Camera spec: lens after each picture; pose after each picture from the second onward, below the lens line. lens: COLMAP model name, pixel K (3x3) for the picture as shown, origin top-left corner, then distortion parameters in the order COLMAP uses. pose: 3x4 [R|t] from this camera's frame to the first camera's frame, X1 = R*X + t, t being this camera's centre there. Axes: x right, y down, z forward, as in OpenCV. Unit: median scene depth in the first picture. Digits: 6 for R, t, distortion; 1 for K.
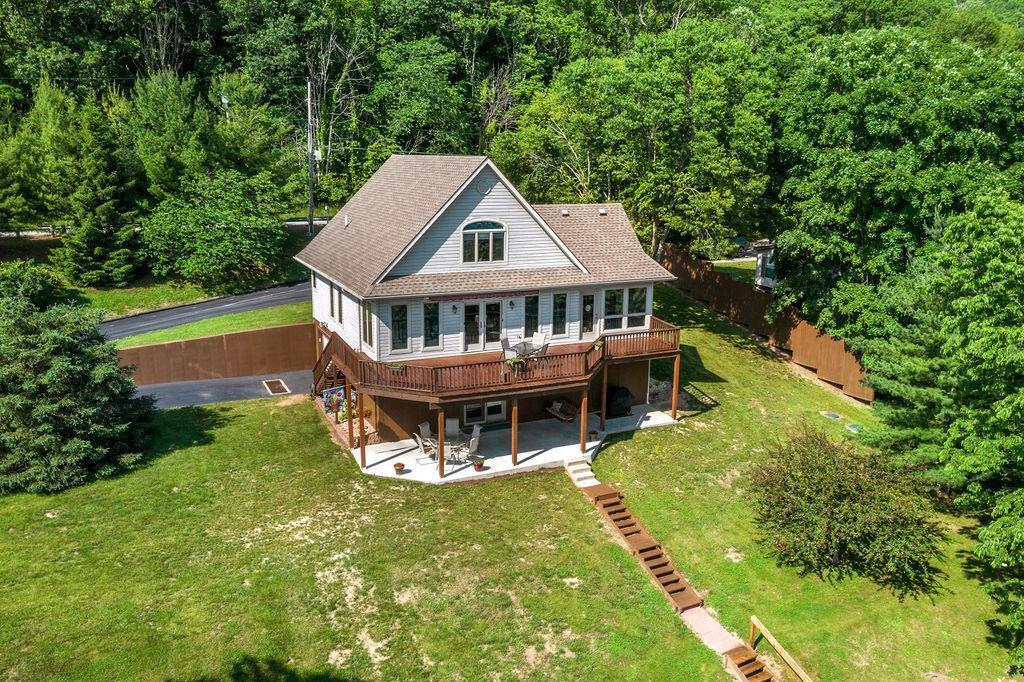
lens RADIAL K [[814.3, 0, 510.2], [0, 814.3, 343.1], [0, 0, 1]] dist [-0.012773, -0.004861]
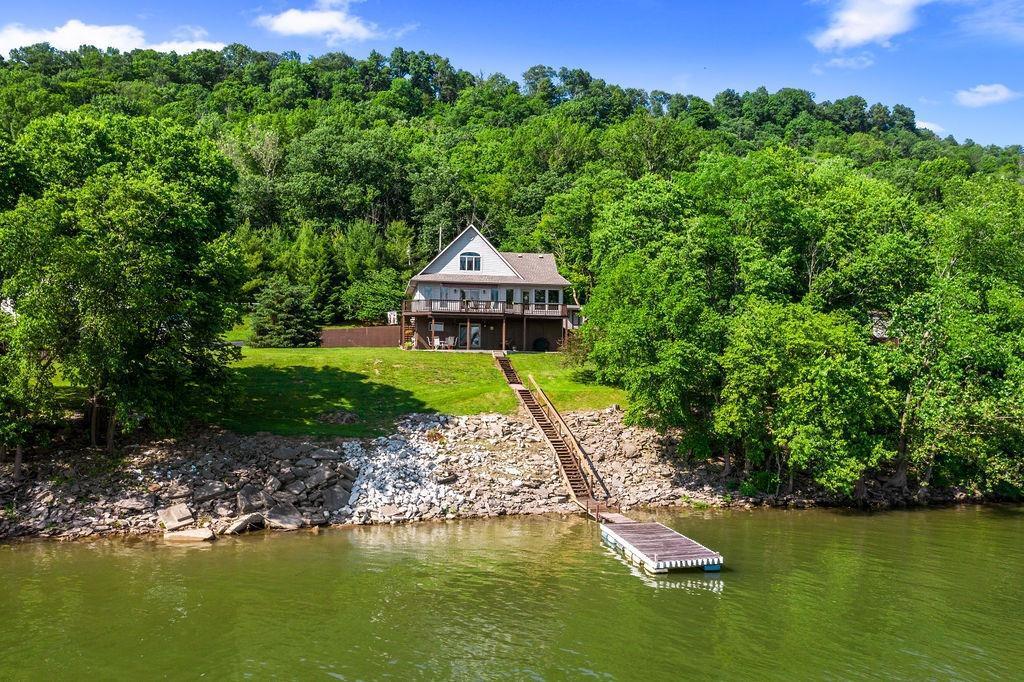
lens RADIAL K [[814.3, 0, 513.4], [0, 814.3, 340.6], [0, 0, 1]] dist [-0.012773, -0.004861]
pose [[0.962260, -0.012086, -0.271864, 0.468543], [-0.060811, 0.964201, -0.258106, 0.445445], [0.265251, 0.264897, 0.927077, -0.658881]]
